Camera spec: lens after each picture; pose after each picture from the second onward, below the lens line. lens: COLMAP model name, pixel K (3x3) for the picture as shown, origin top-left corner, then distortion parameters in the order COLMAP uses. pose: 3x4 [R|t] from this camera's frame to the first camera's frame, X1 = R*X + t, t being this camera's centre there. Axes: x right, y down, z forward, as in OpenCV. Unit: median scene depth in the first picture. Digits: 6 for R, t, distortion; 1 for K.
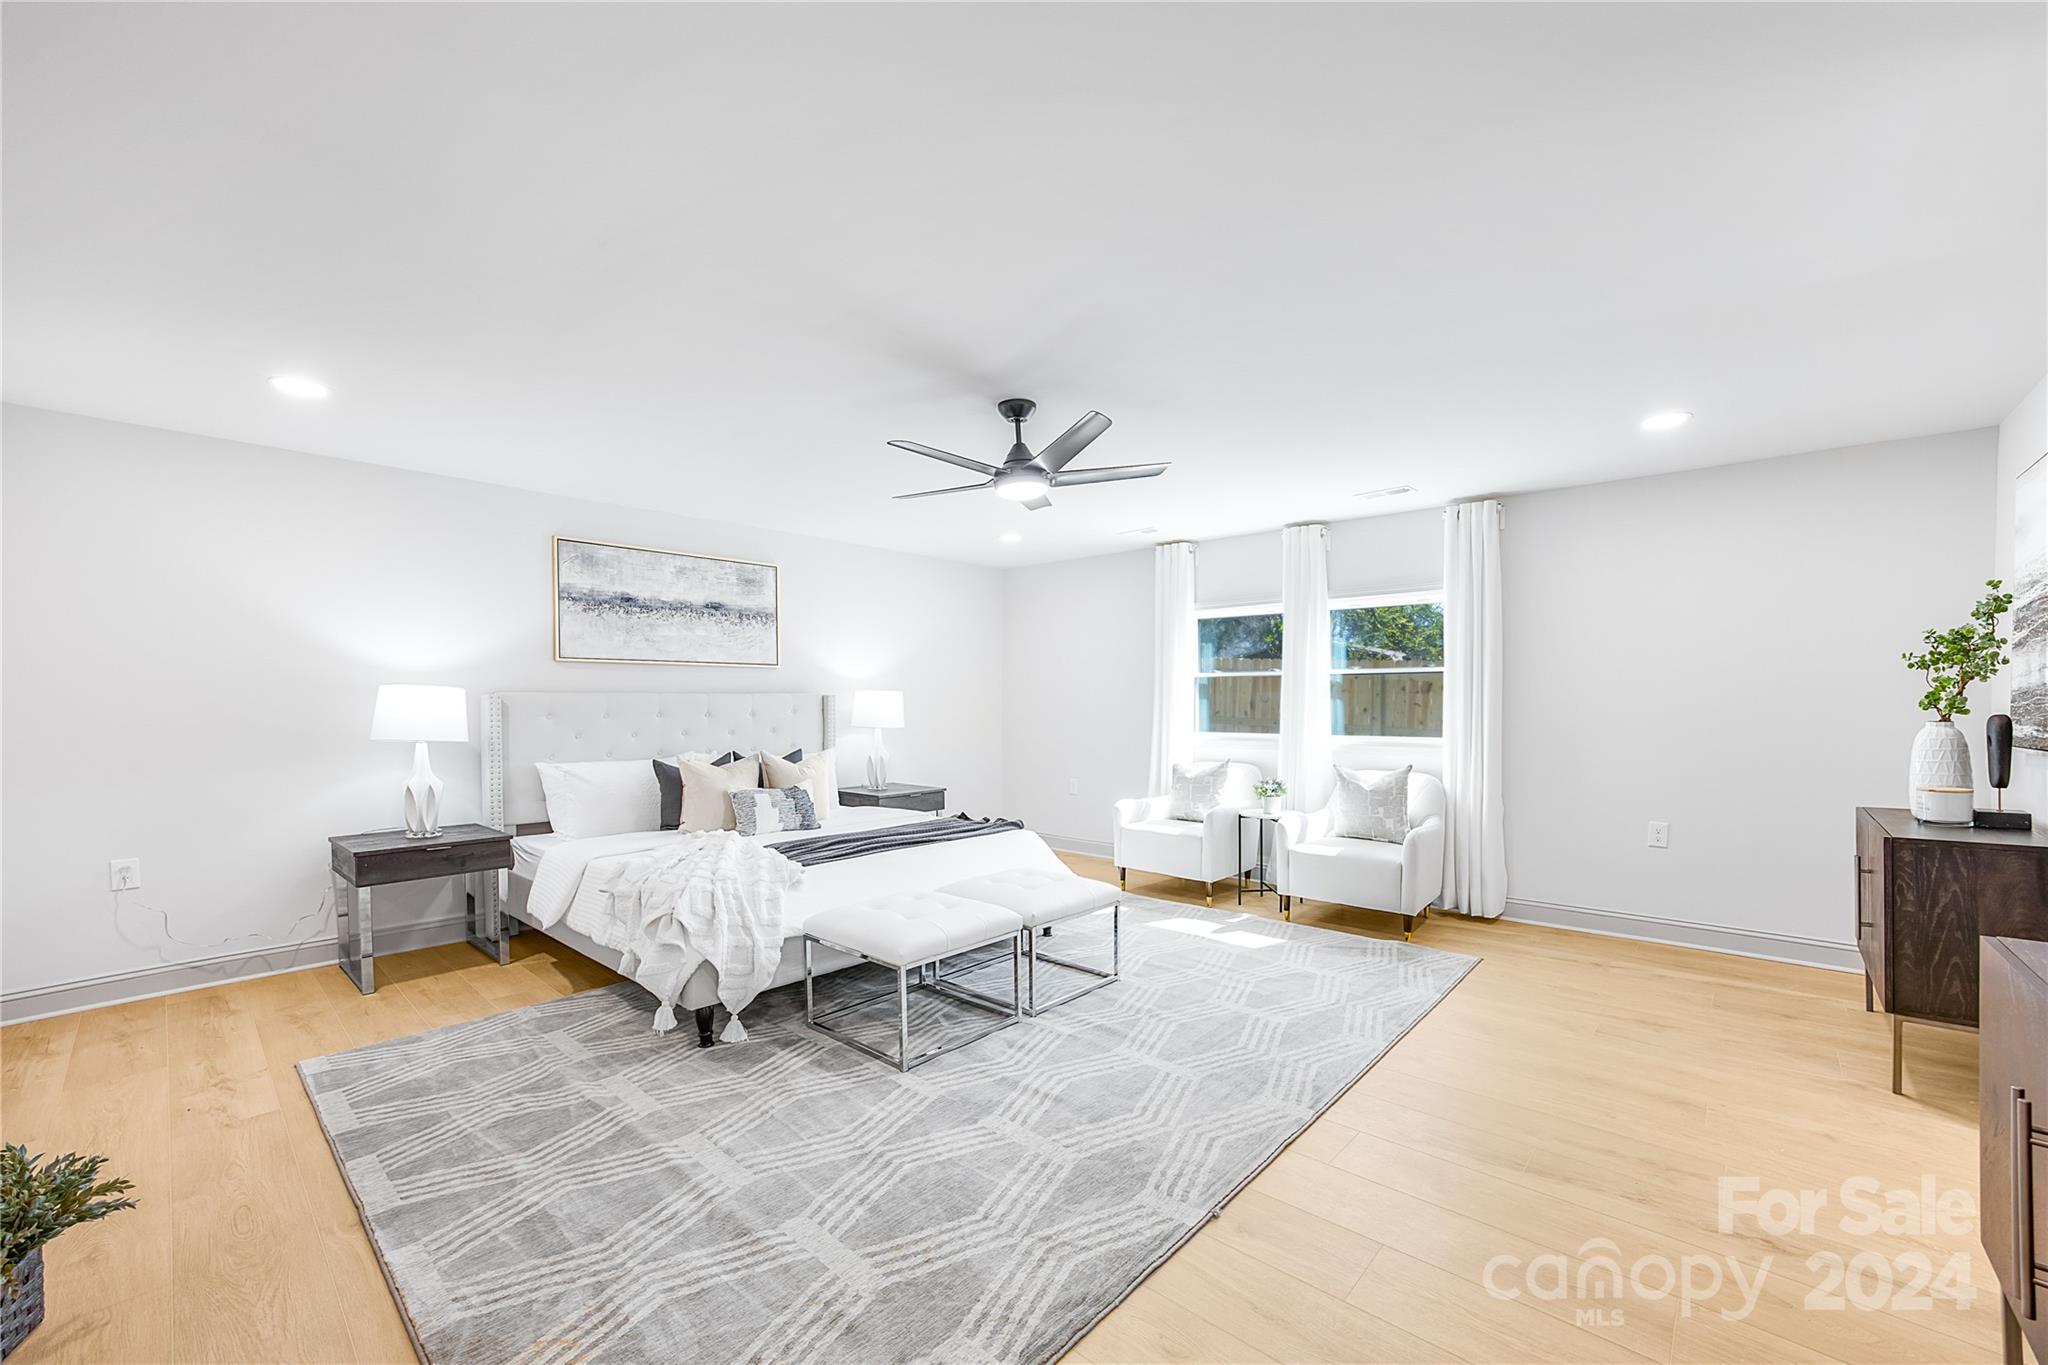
lens RADIAL K [[805.7, 0, 1051.4], [0, 805.7, 713.5], [0, 0, 1]] dist [-0.041462, 0.000156]
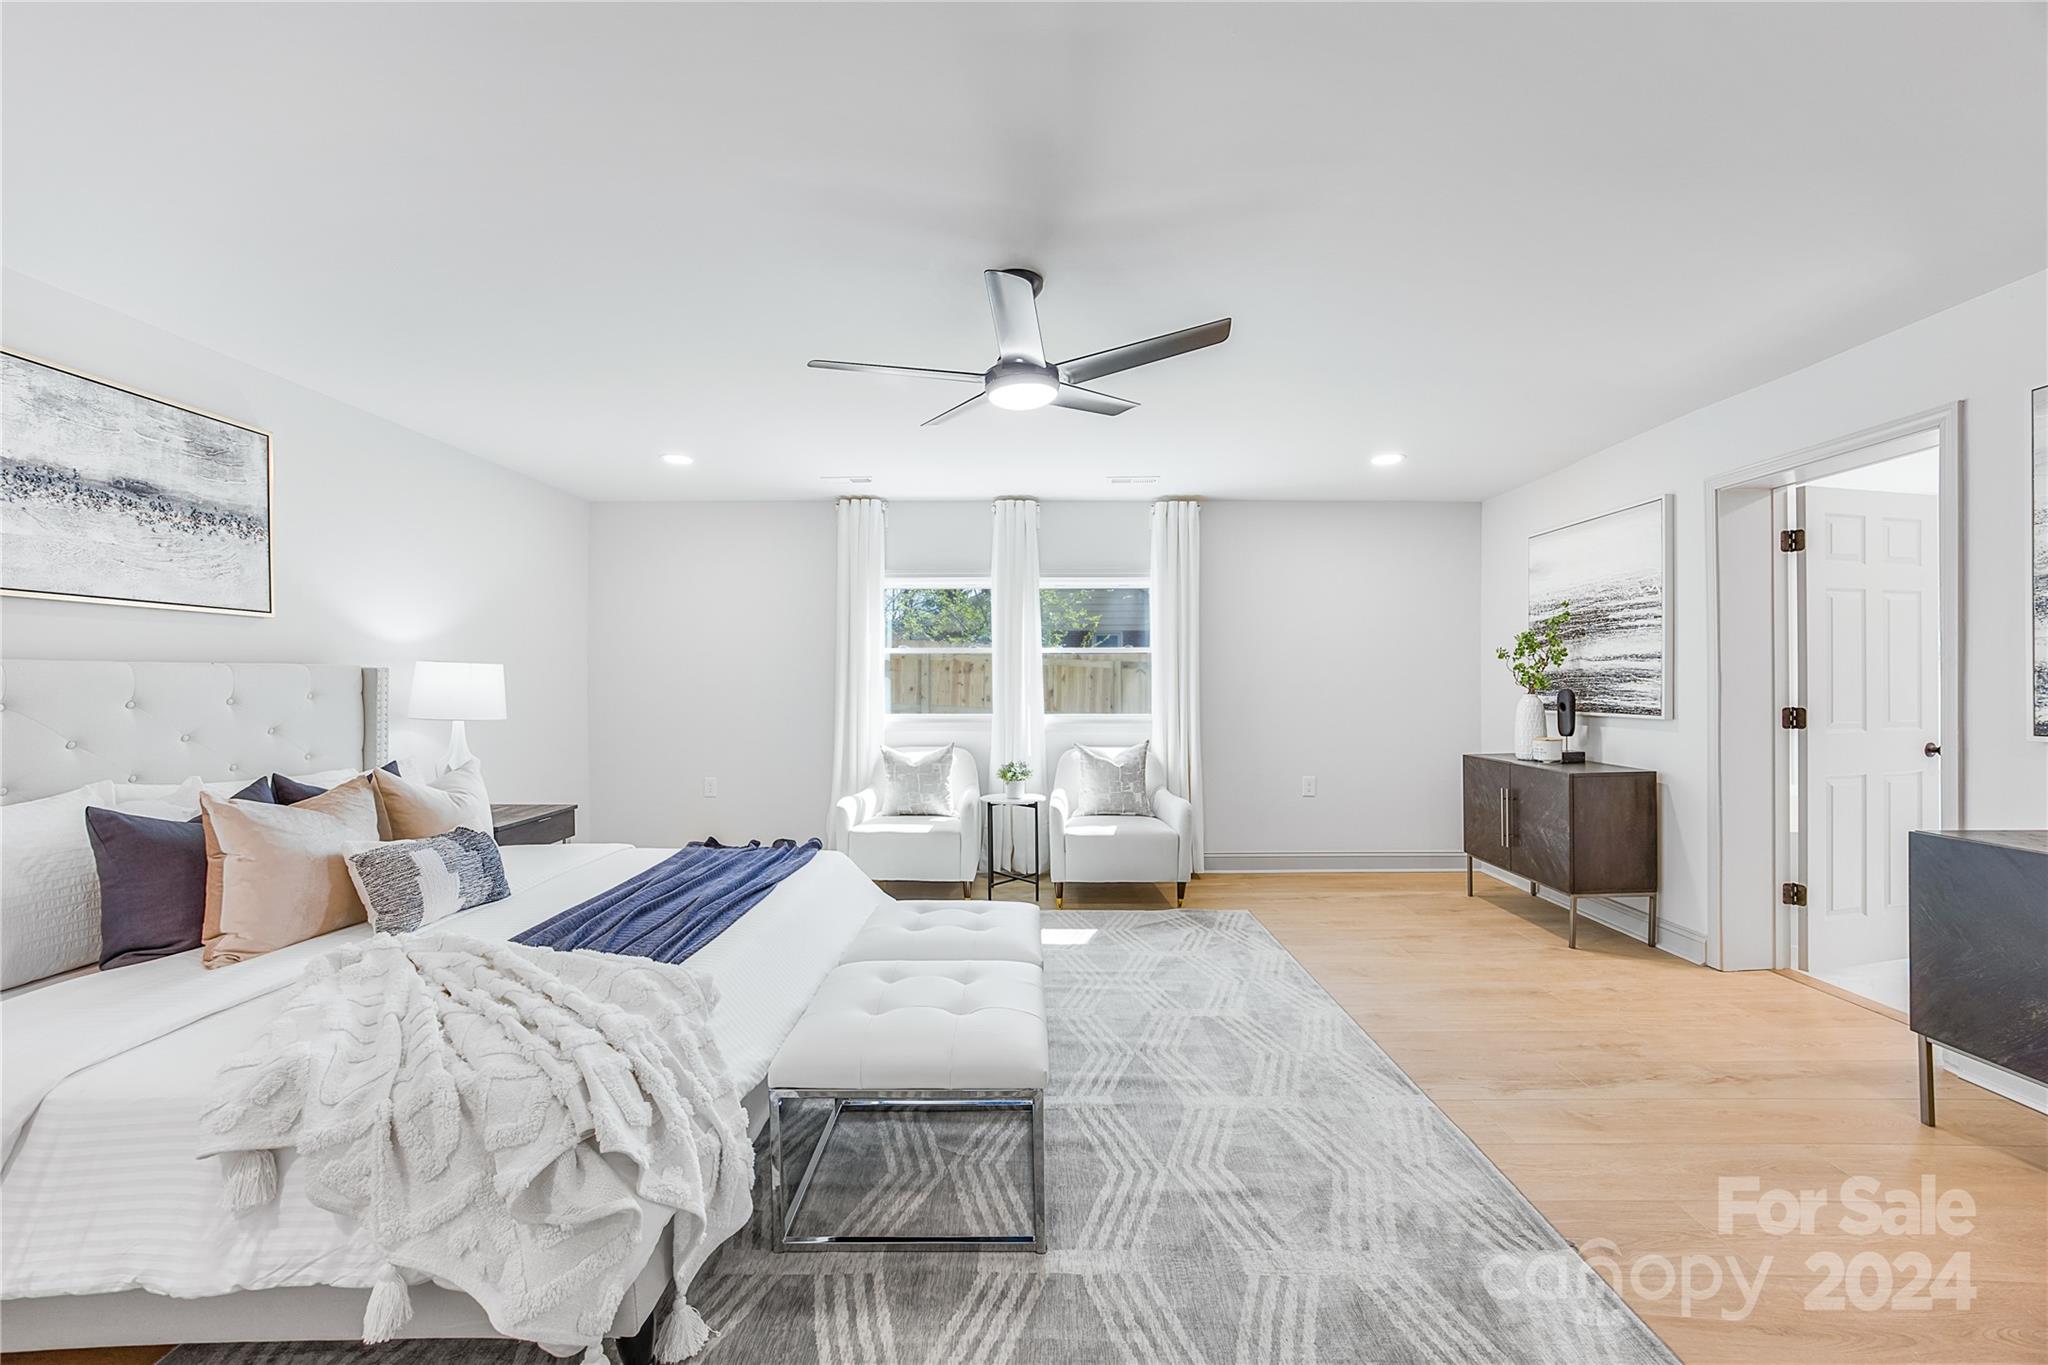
lens RADIAL K [[790.4, 0, 1034.8], [0, 790.4, 682.2], [0, 0, 1]] dist [-0.040638, 0.012746]
pose [[0.755653, -0.000105, 0.654972, -0.338140], [0.009069, 0.999906, -0.010302, -0.002545], [-0.654909, 0.013725, 0.755583, 0.295293]]
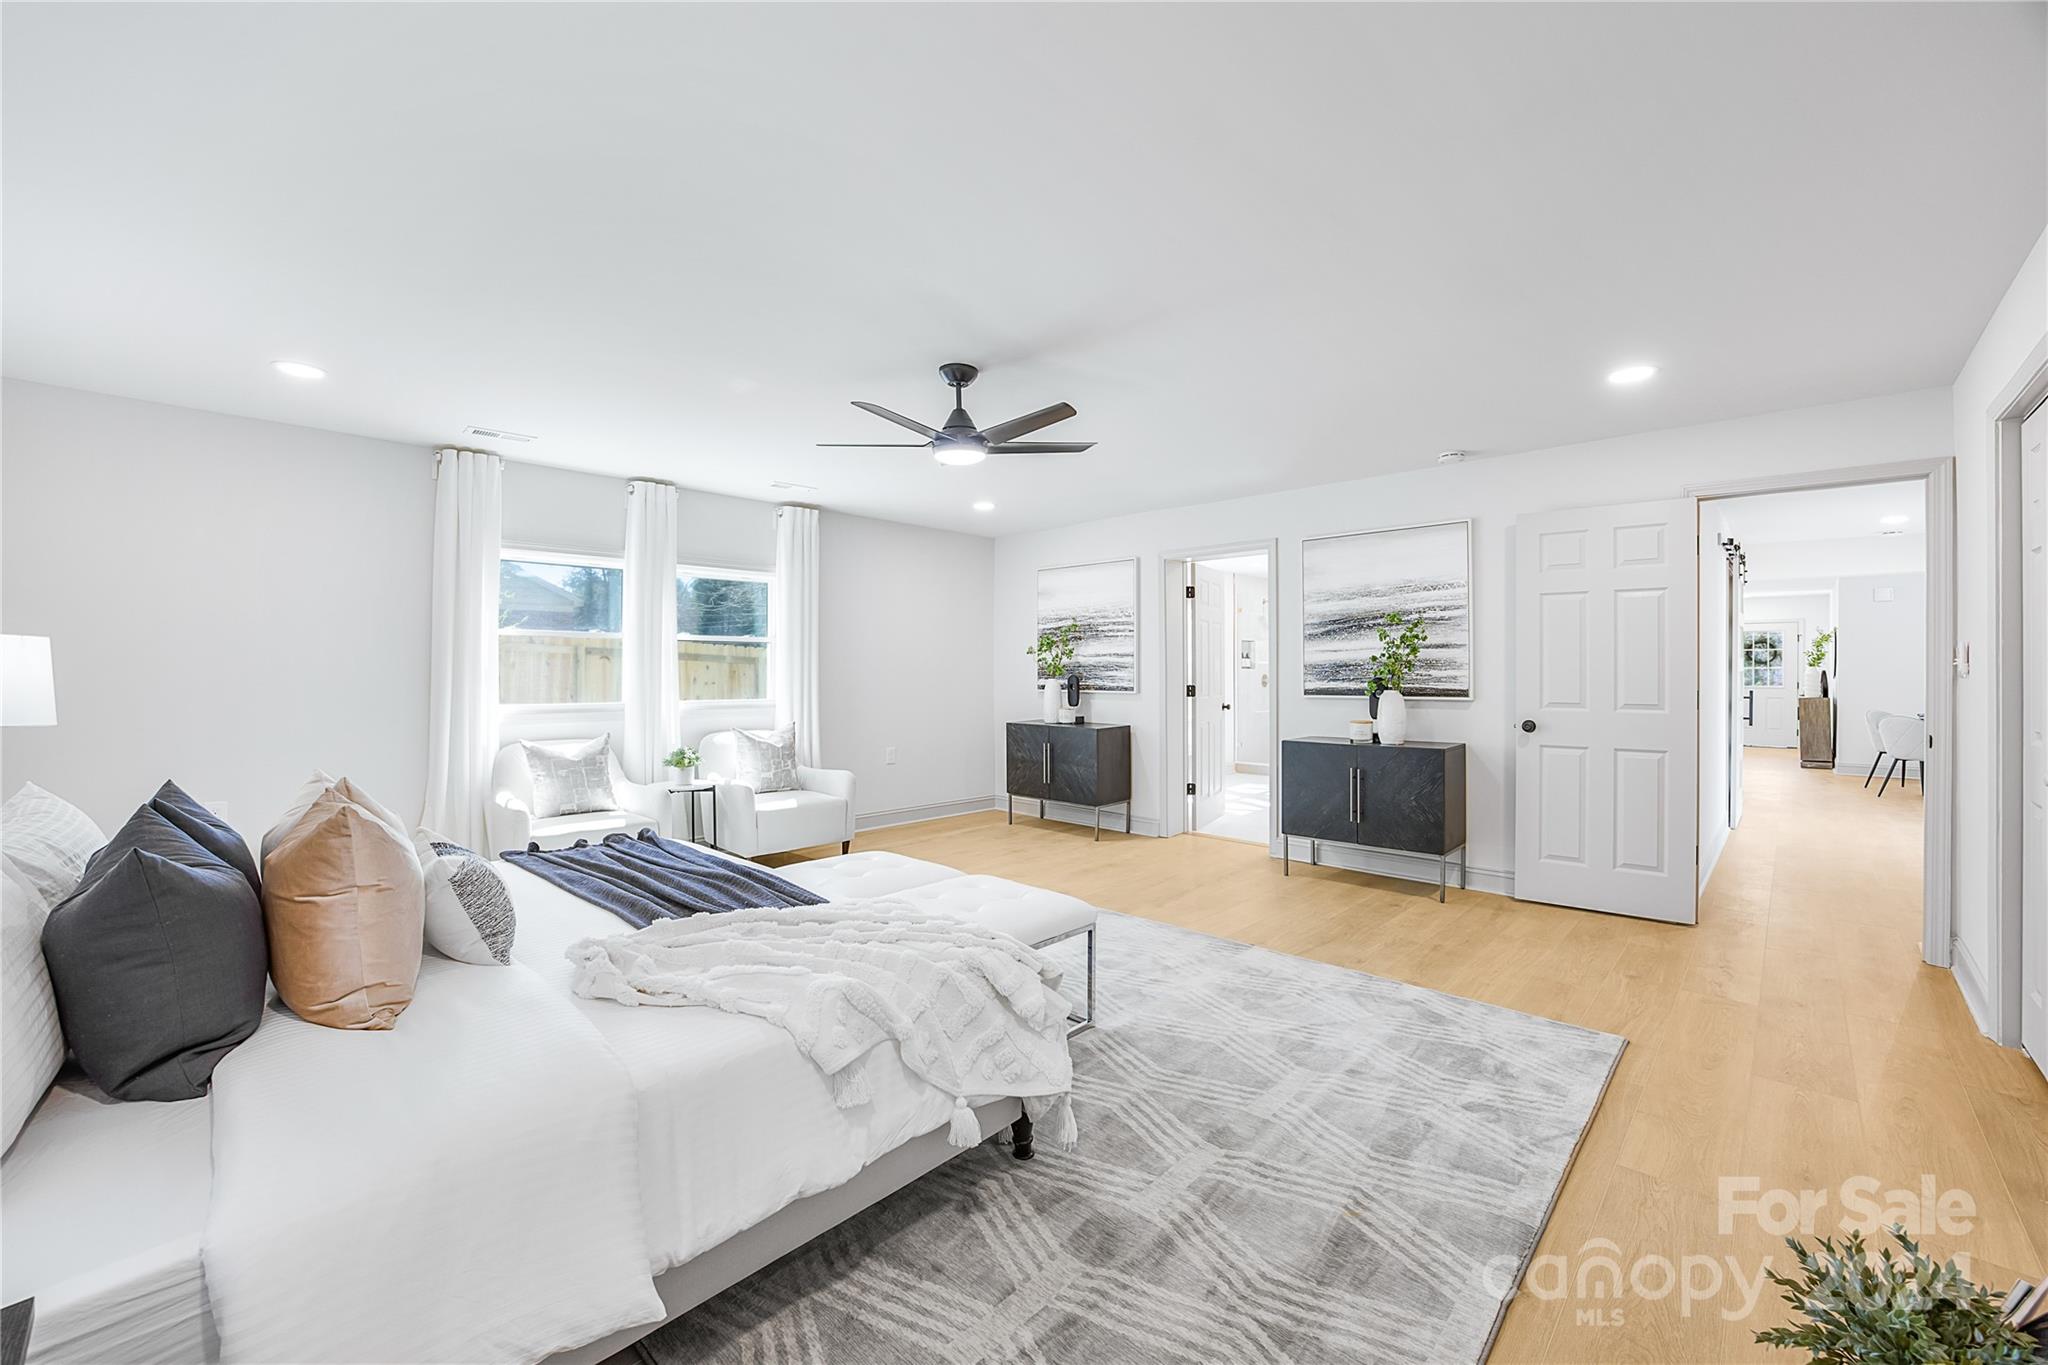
lens RADIAL K [[801.4, 0, 1025.5], [0, 801.4, 666.7], [0, 0, 1]] dist [-0.043437, 0.013196]
pose [[0.055685, 0.005764, 0.998432, -0.681503], [0.010625, 0.999923, -0.006365, -0.004979], [-0.998392, 0.010963, 0.055619, 0.574117]]
